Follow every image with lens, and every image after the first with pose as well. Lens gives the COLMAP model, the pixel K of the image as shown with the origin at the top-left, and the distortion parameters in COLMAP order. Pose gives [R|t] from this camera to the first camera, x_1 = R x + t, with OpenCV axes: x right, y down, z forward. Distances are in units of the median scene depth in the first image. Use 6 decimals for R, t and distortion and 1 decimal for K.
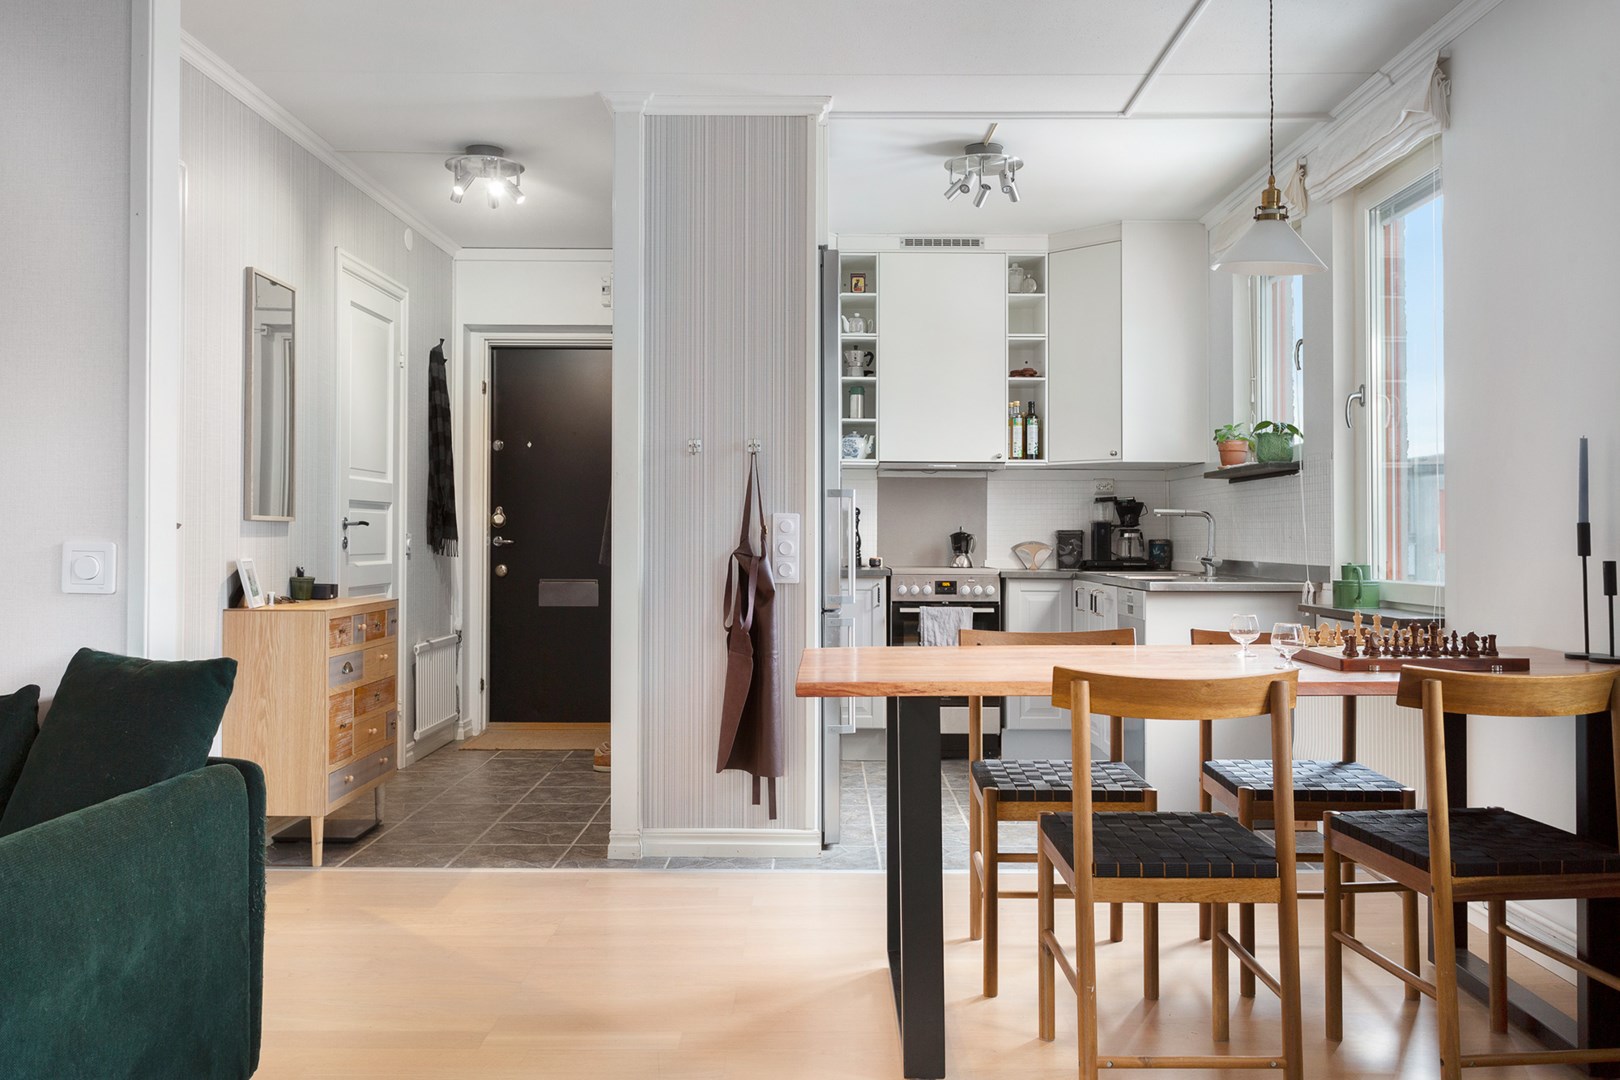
lens RADIAL K [[1365.2, 0, 810.5], [0, 1365.2, 538.0], [0, 0, 1]] dist [0.013424, 0.000191]
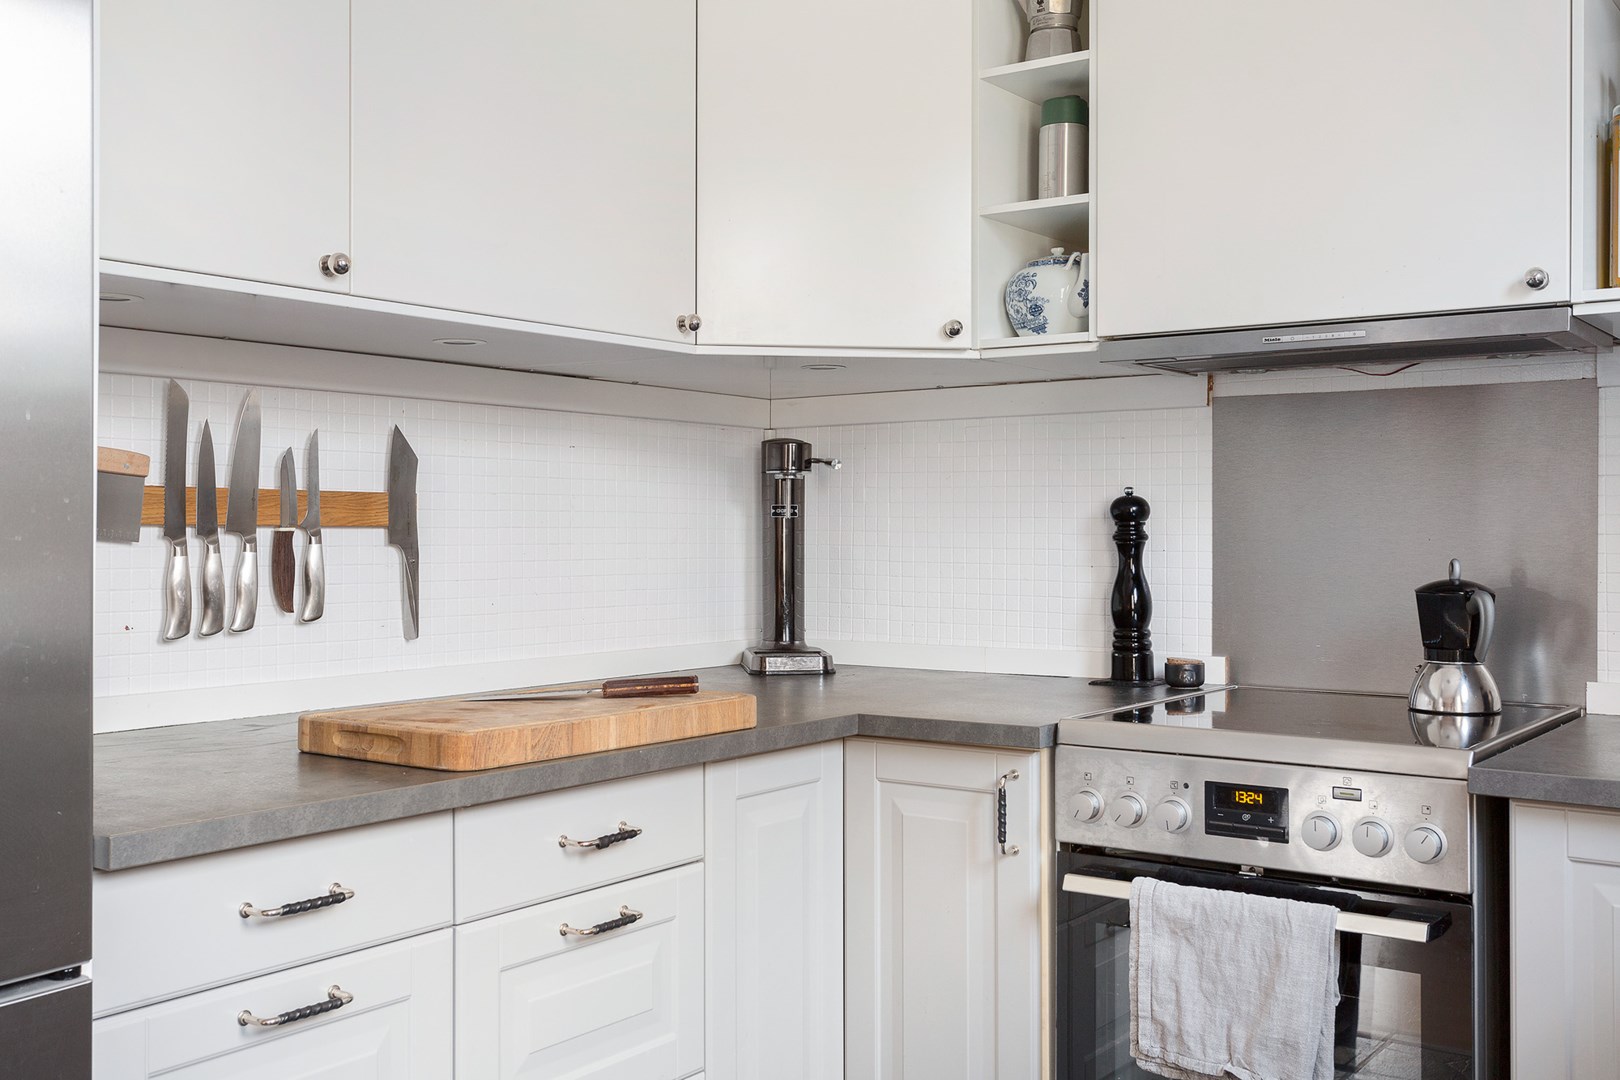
lens RADIAL K [[1622.0, 0, 808.5], [0, 1622.0, 536.8], [0, 0, 1]] dist [0.019357, 0.000000]
pose [[0.810141, -0.004176, -0.586220, 0.209675], [0.003780, 0.999991, -0.001901, -0.013881], [0.586223, -0.000676, 0.810150, 0.708616]]
